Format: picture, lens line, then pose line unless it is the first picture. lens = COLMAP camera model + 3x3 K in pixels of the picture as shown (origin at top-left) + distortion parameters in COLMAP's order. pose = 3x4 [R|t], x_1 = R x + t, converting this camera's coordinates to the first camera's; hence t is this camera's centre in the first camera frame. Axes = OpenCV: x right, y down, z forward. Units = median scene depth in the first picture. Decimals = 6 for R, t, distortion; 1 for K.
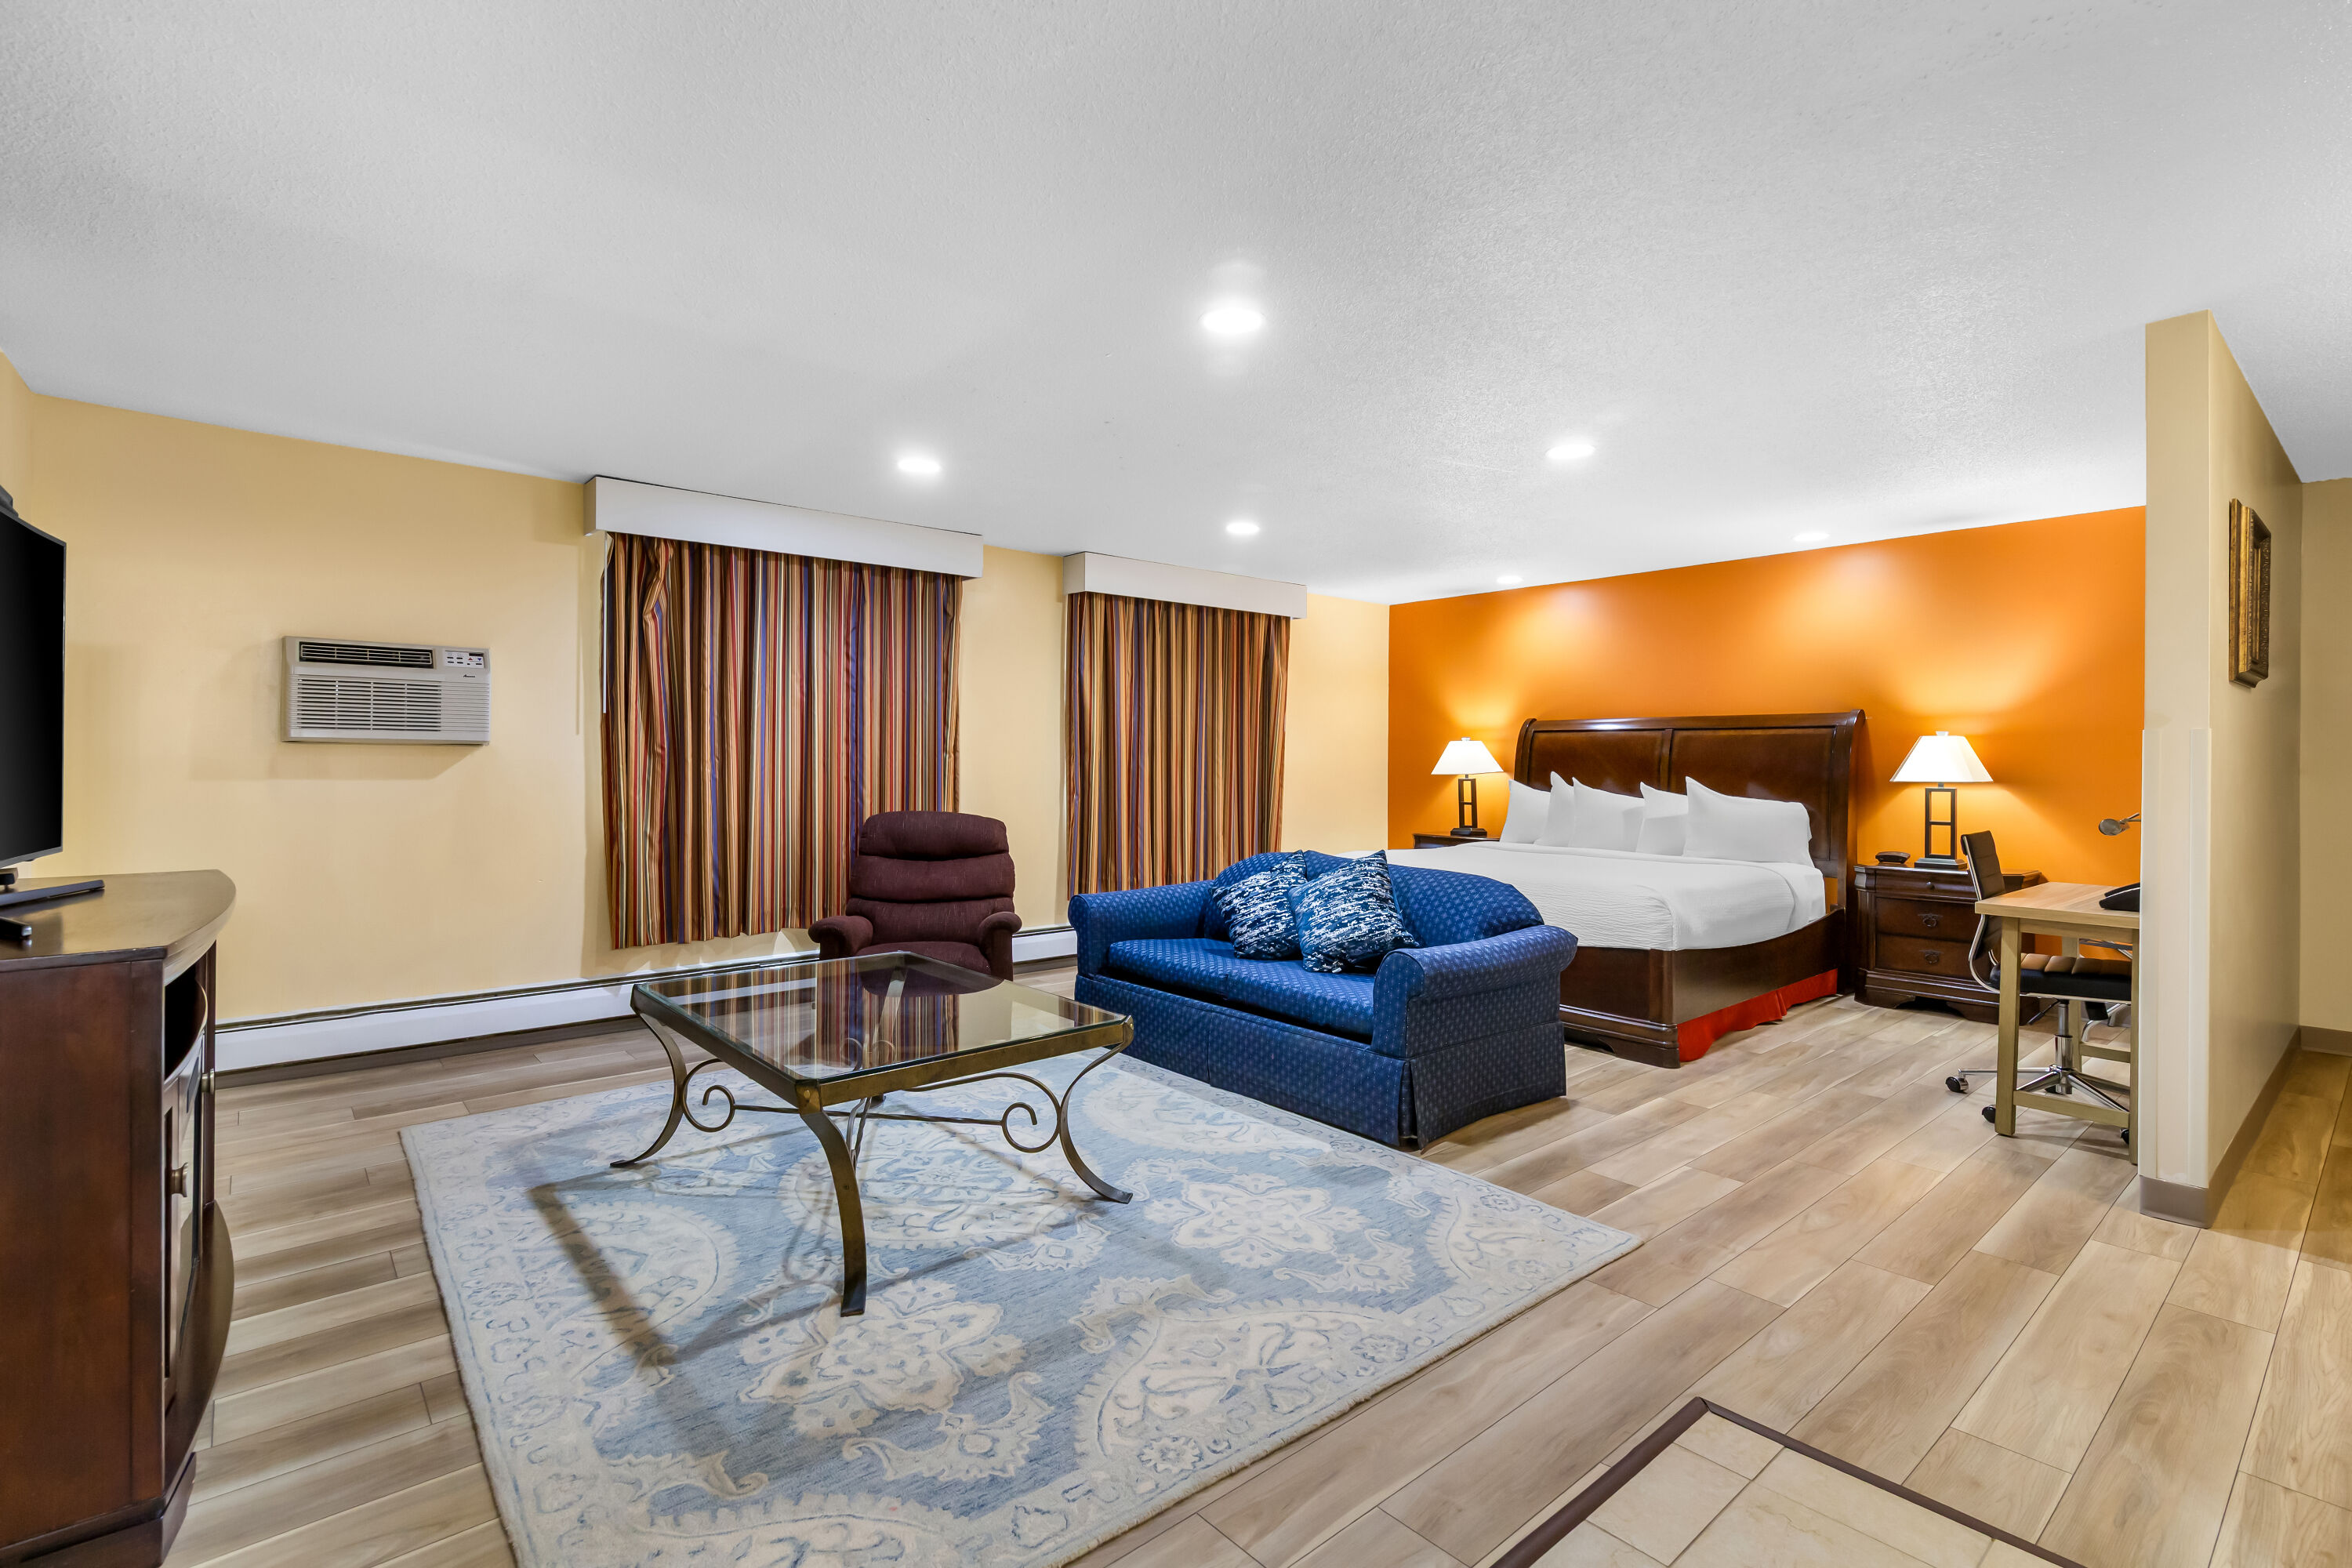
lens RADIAL K [[1077.9, 0, 1171.6], [0, 1077.9, 784.6], [0, 0, 1]] dist [-0.001325, -0.000218]
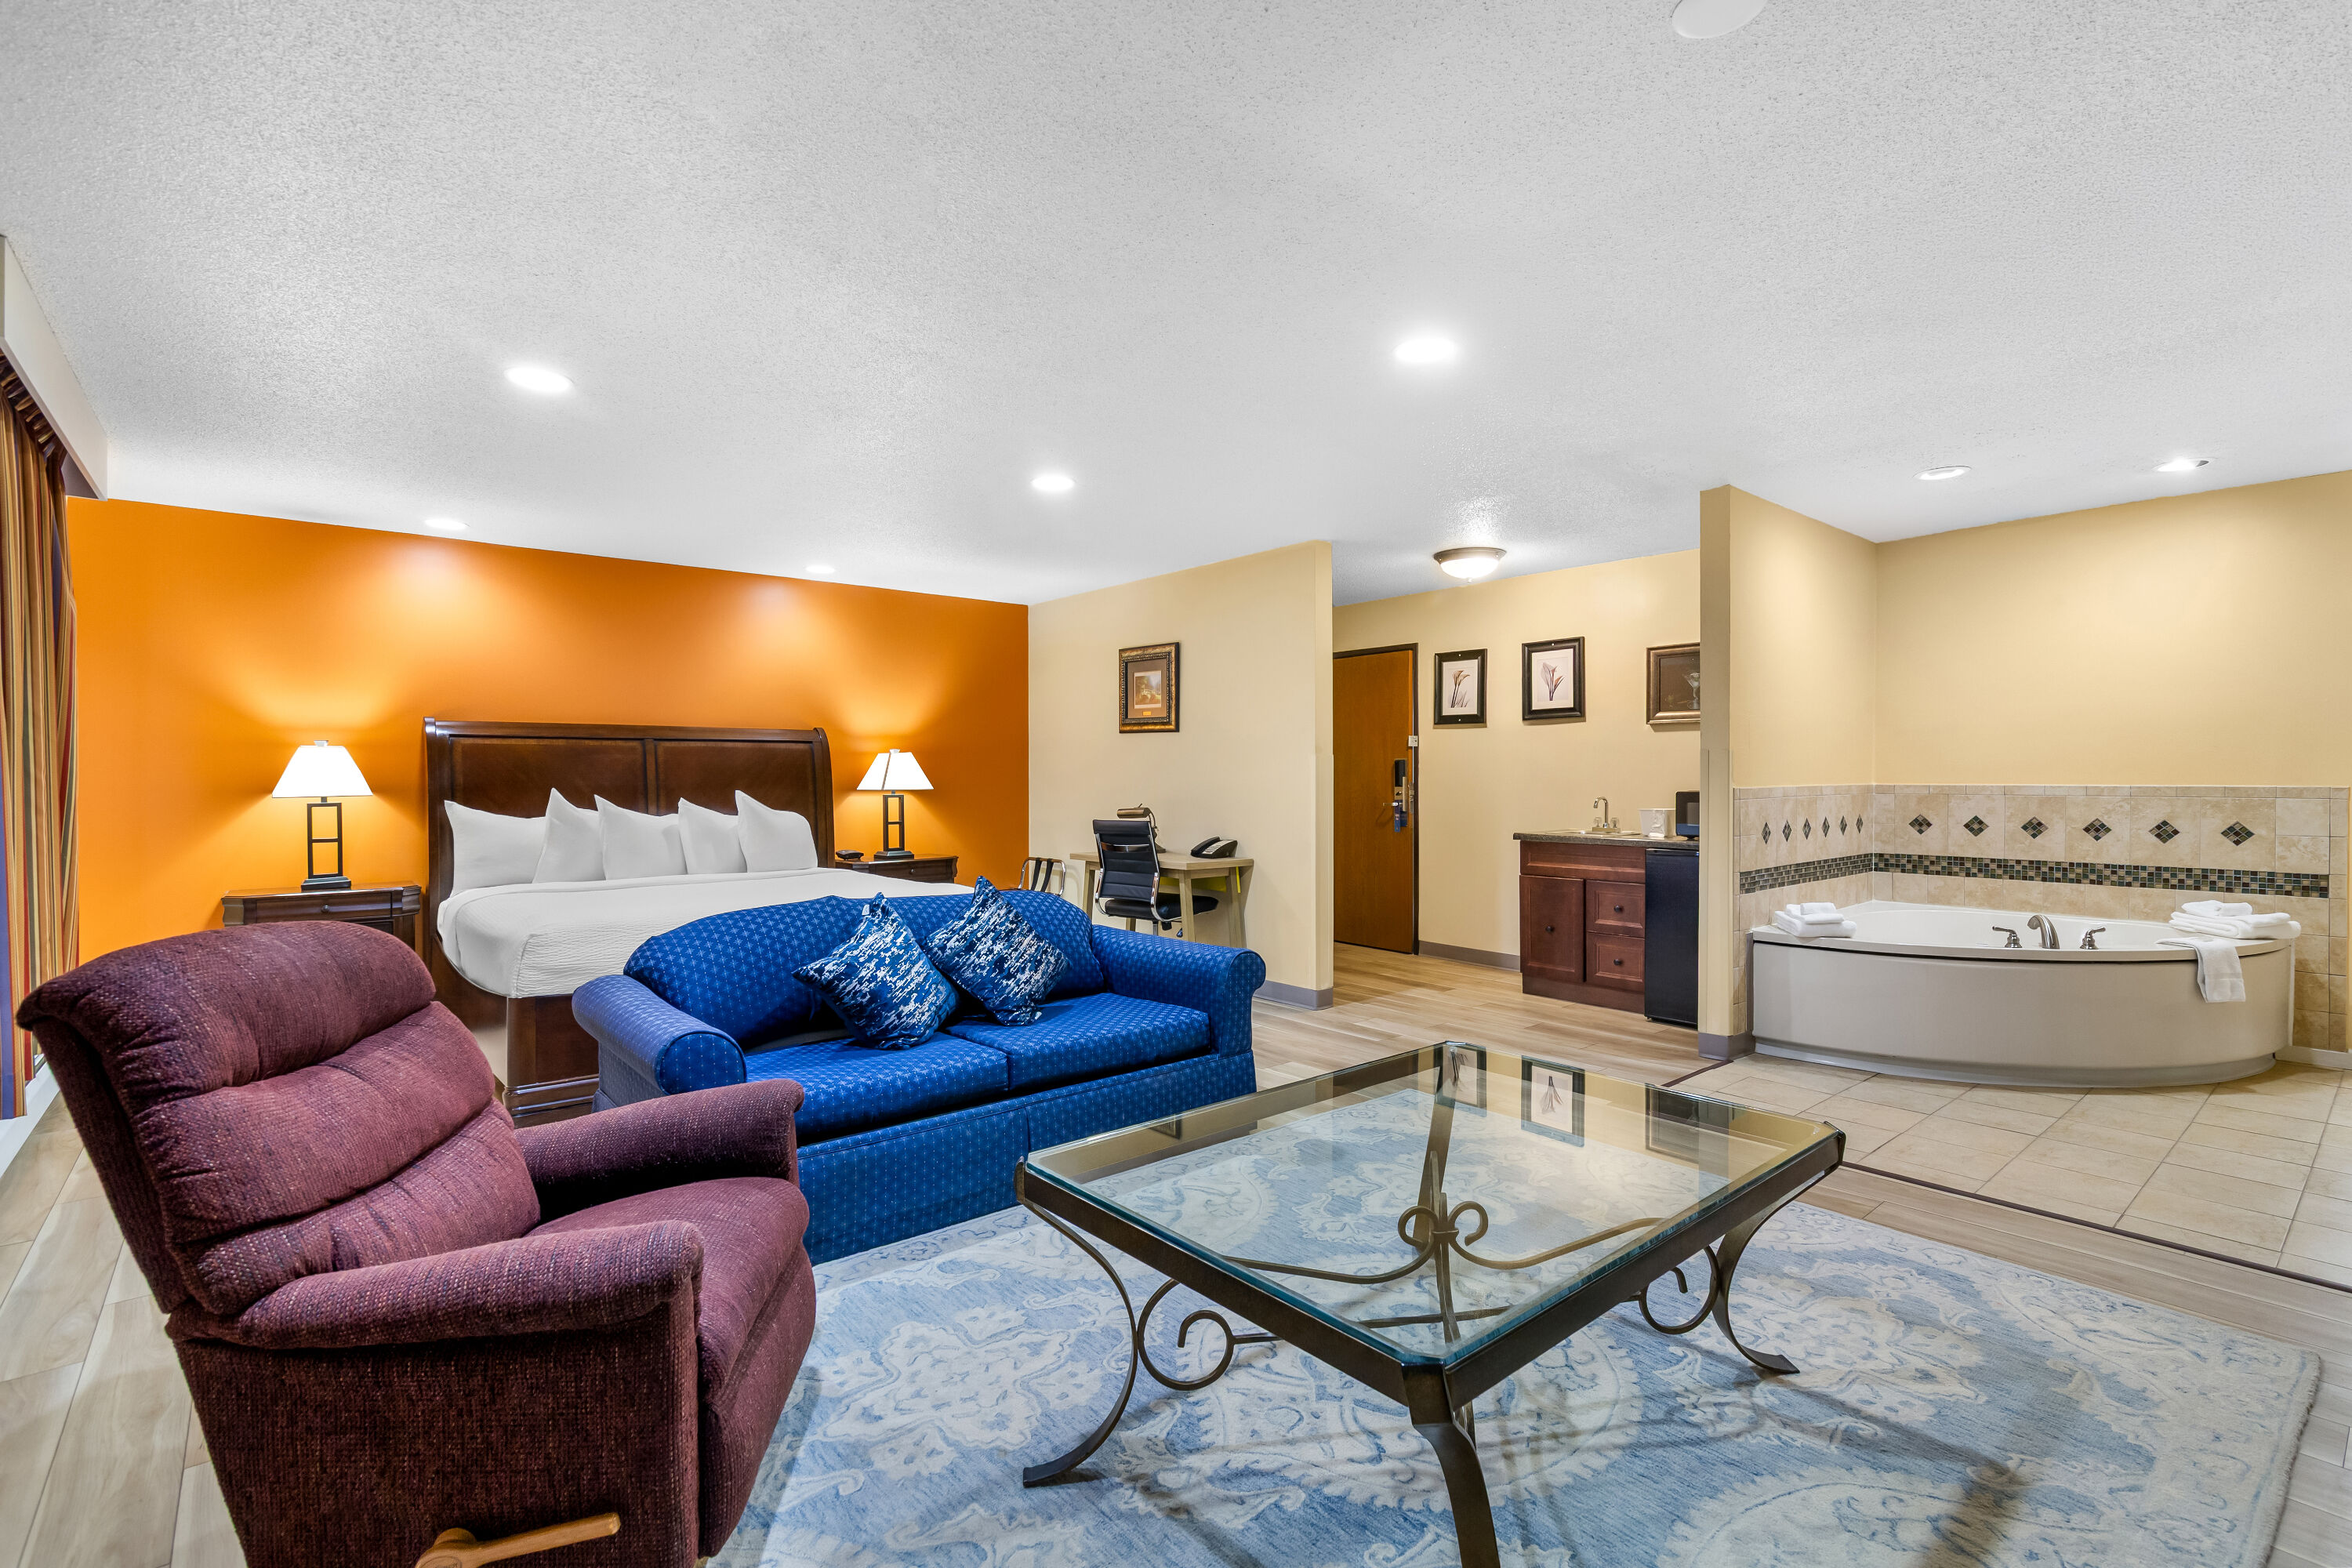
lens RADIAL K [[1077.9, 0, 1171.6], [0, 1077.9, 784.6], [0, 0, 1]] dist [-0.001325, -0.000218]
pose [[0.008678, -0.015509, 0.999842, -1.108365], [0.026398, 0.999535, 0.015275, -0.038949], [-0.999614, 0.026261, 0.009084, 1.364887]]
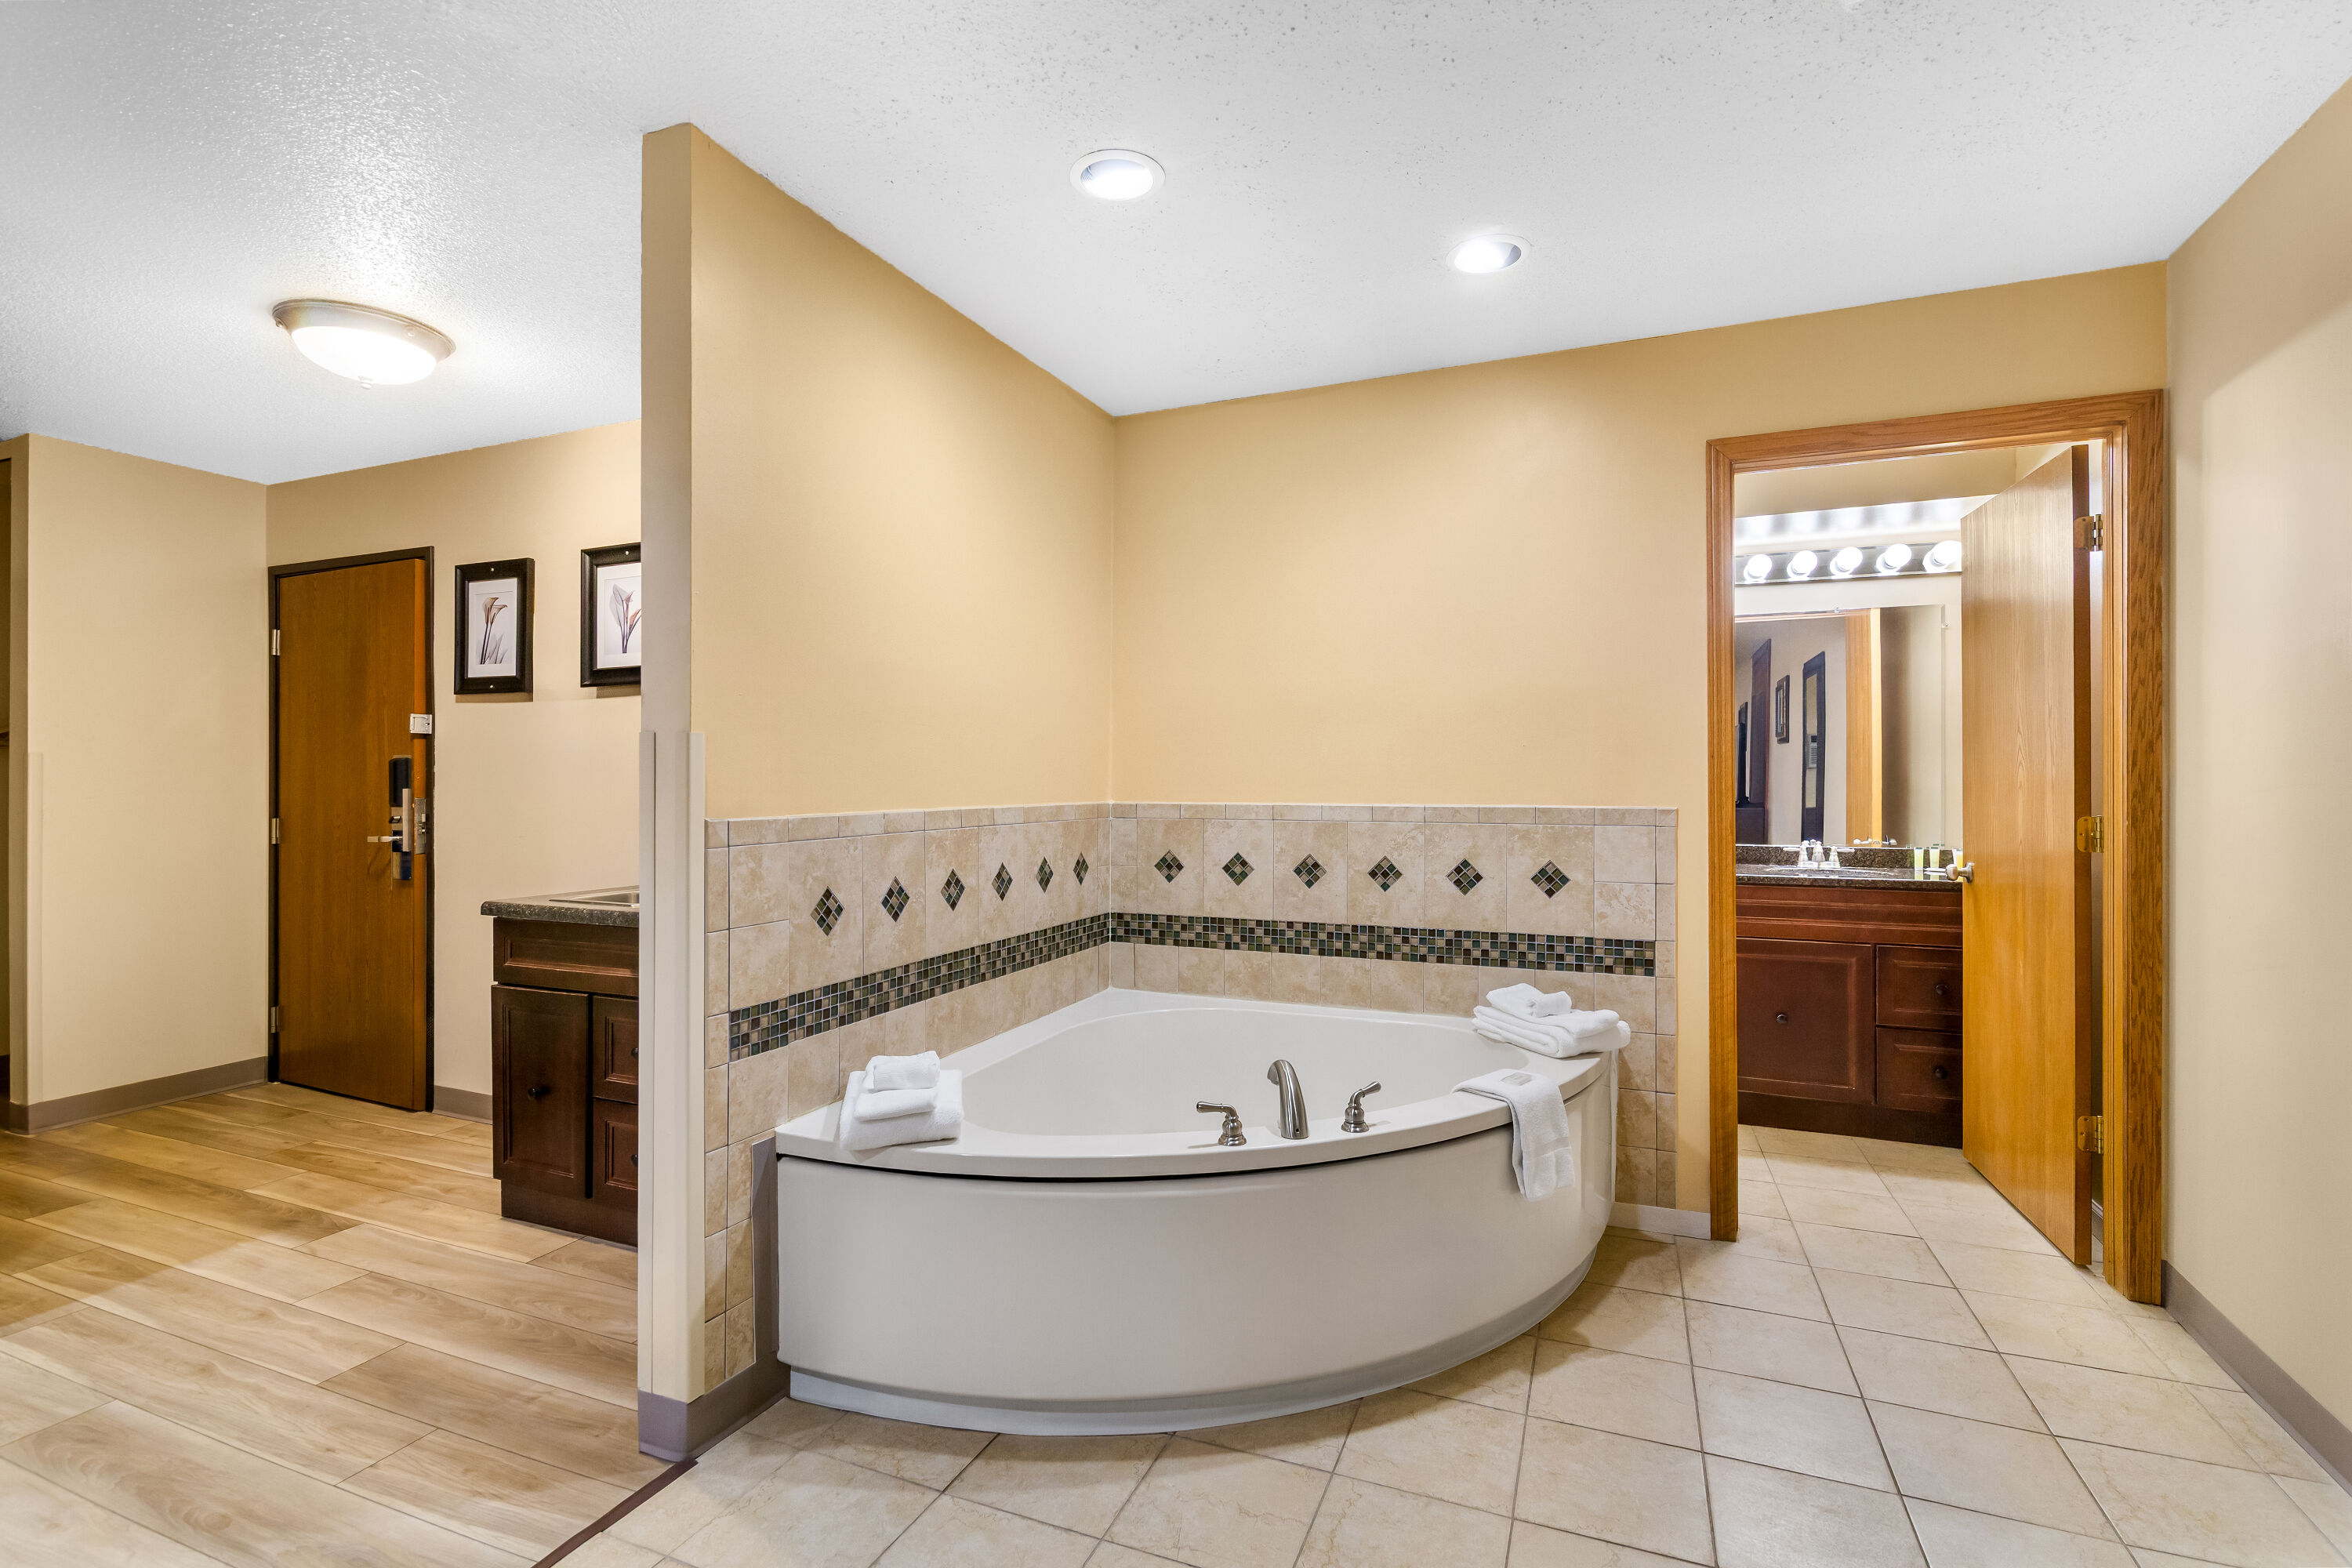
lens RADIAL K [[1077.9, 0, 1171.6], [0, 1077.9, 784.6], [0, 0, 1]] dist [-0.001325, -0.000218]
pose [[-0.456246, -0.008237, 0.889815, -0.183525], [0.017719, 0.999675, 0.018339, -0.015881], [-0.889677, 0.024134, -0.455952, 0.532032]]
